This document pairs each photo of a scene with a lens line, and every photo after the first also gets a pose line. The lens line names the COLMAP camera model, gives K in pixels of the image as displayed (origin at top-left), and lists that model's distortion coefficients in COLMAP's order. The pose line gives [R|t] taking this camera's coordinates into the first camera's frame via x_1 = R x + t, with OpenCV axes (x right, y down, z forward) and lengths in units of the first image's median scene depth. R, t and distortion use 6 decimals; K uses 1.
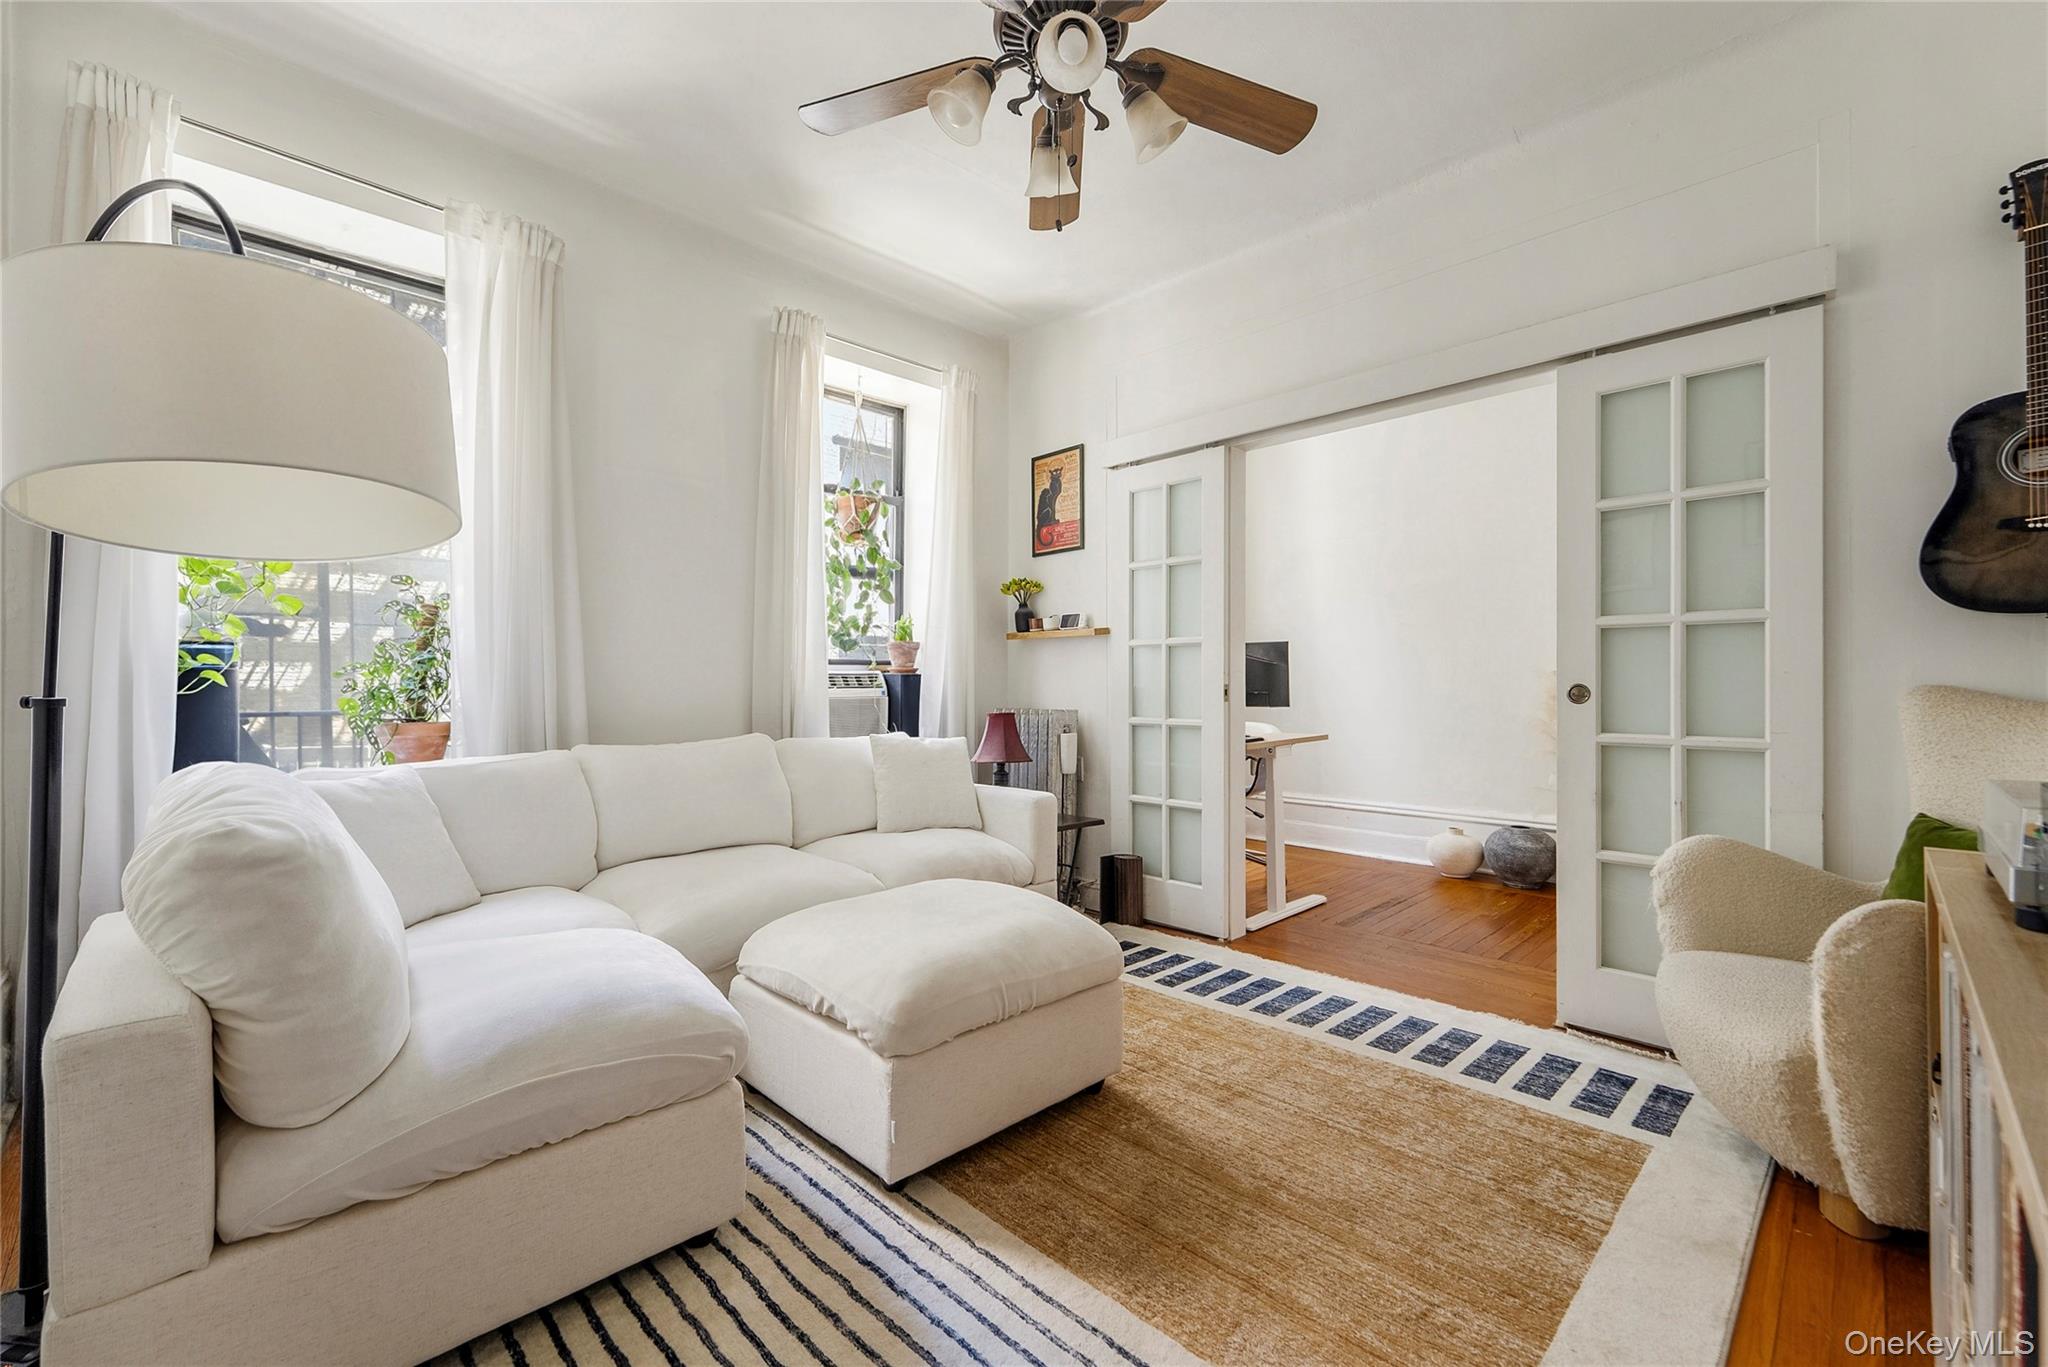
lens RADIAL K [[832.8, 0, 1040.6], [0, 832.8, 681.5], [0, 0, 1]] dist [0.000211, -0.000046]
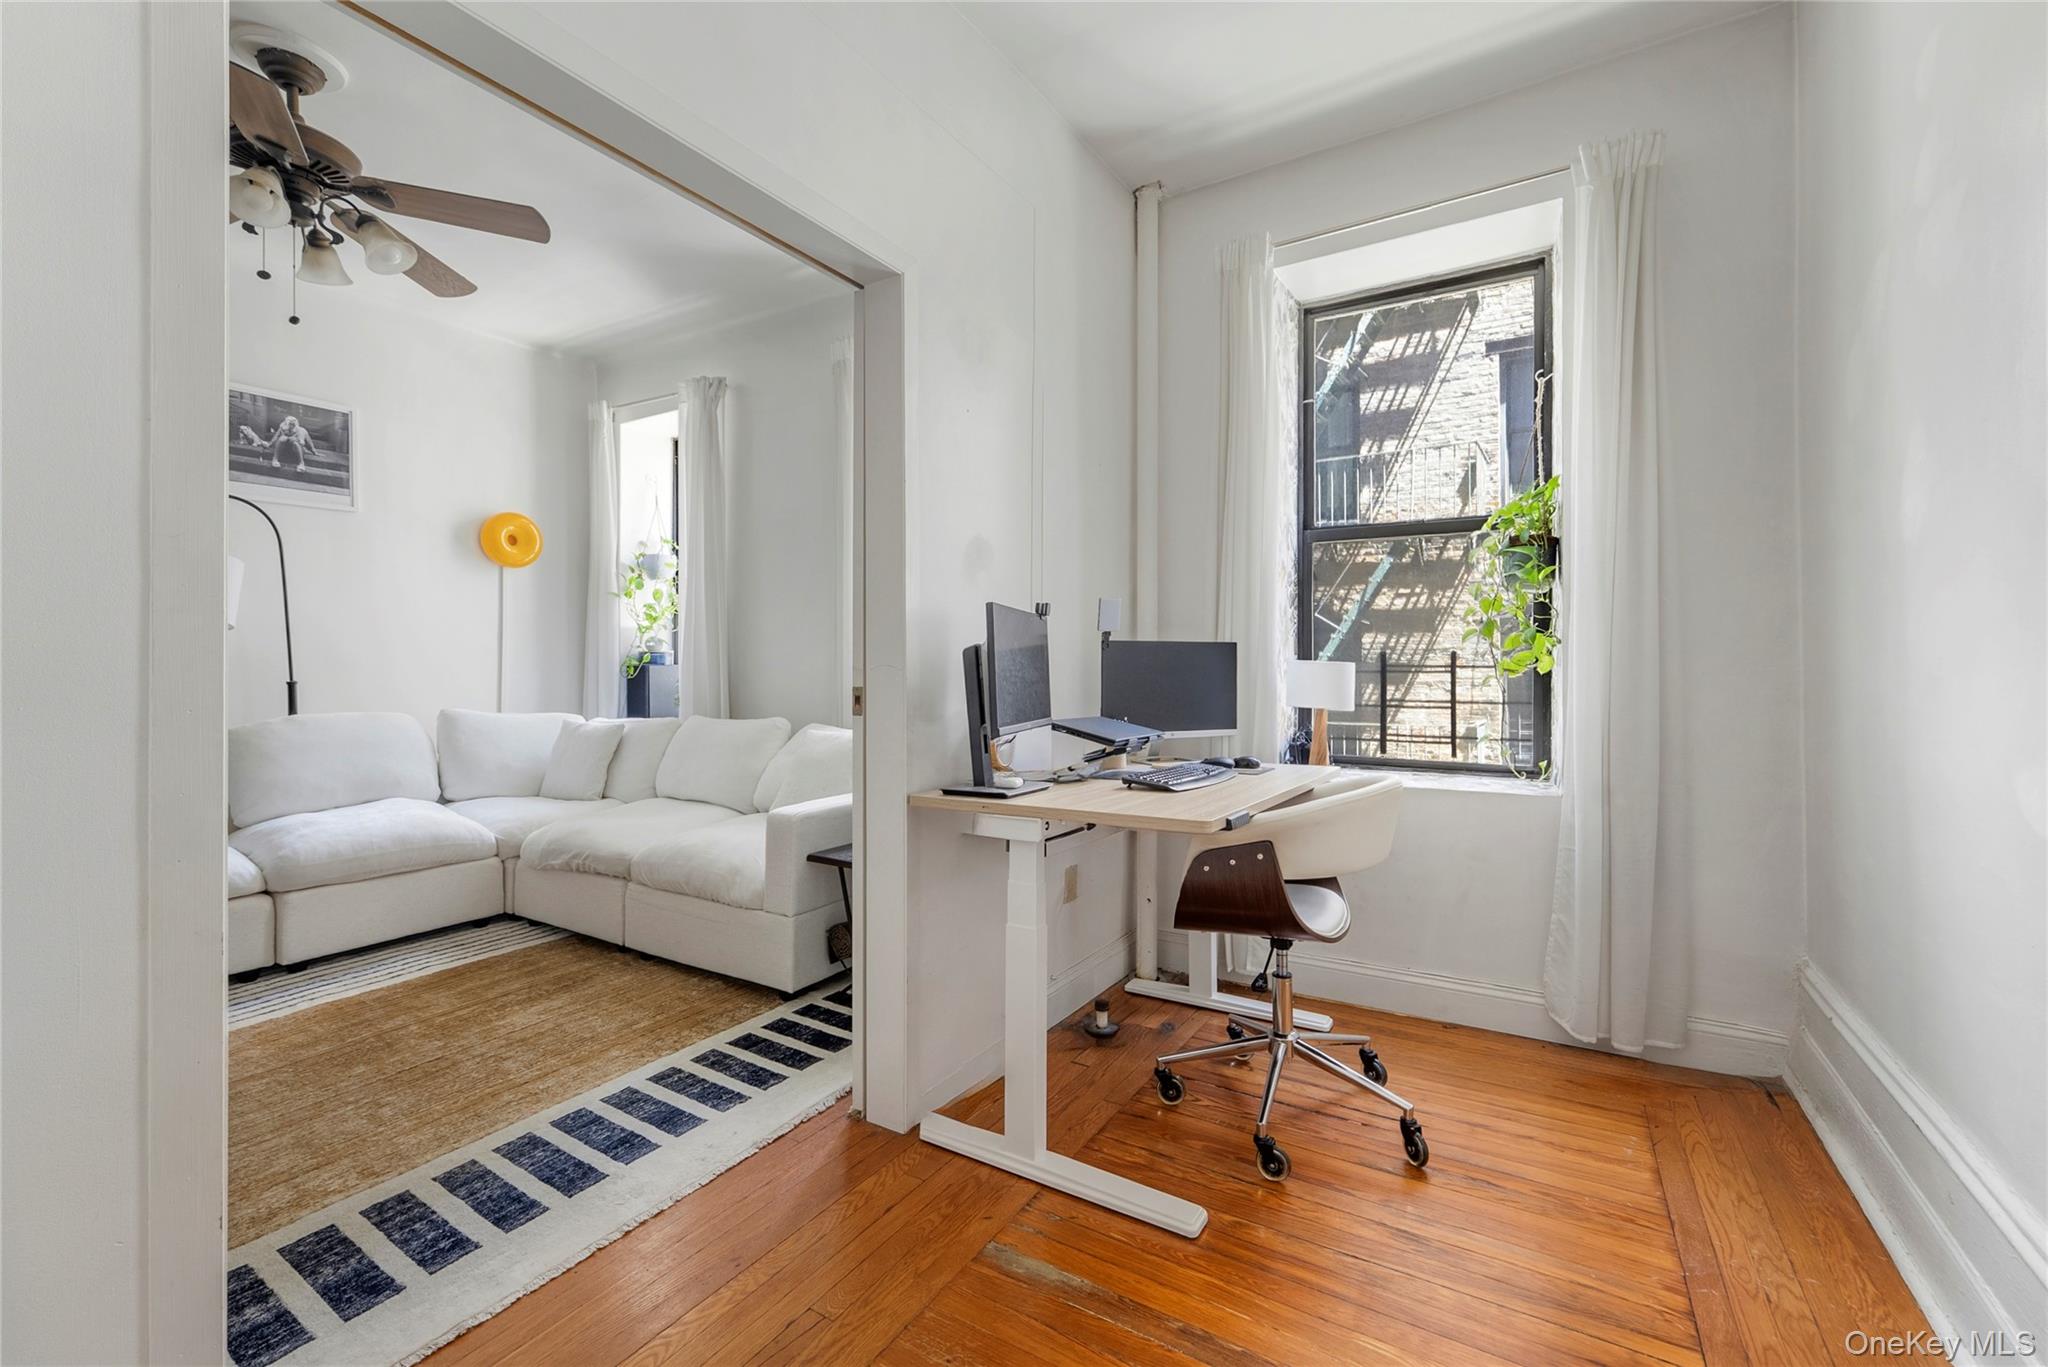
lens RADIAL K [[832.8, 0, 1038.8], [0, 832.8, 672.3], [0, 0, 1]] dist [0.000211, -0.000046]
pose [[0.245501, 0.003961, -0.969388, 1.035960], [0.004516, 0.999976, 0.005230, -0.011431], [0.969386, -0.005662, 0.245477, 1.217317]]
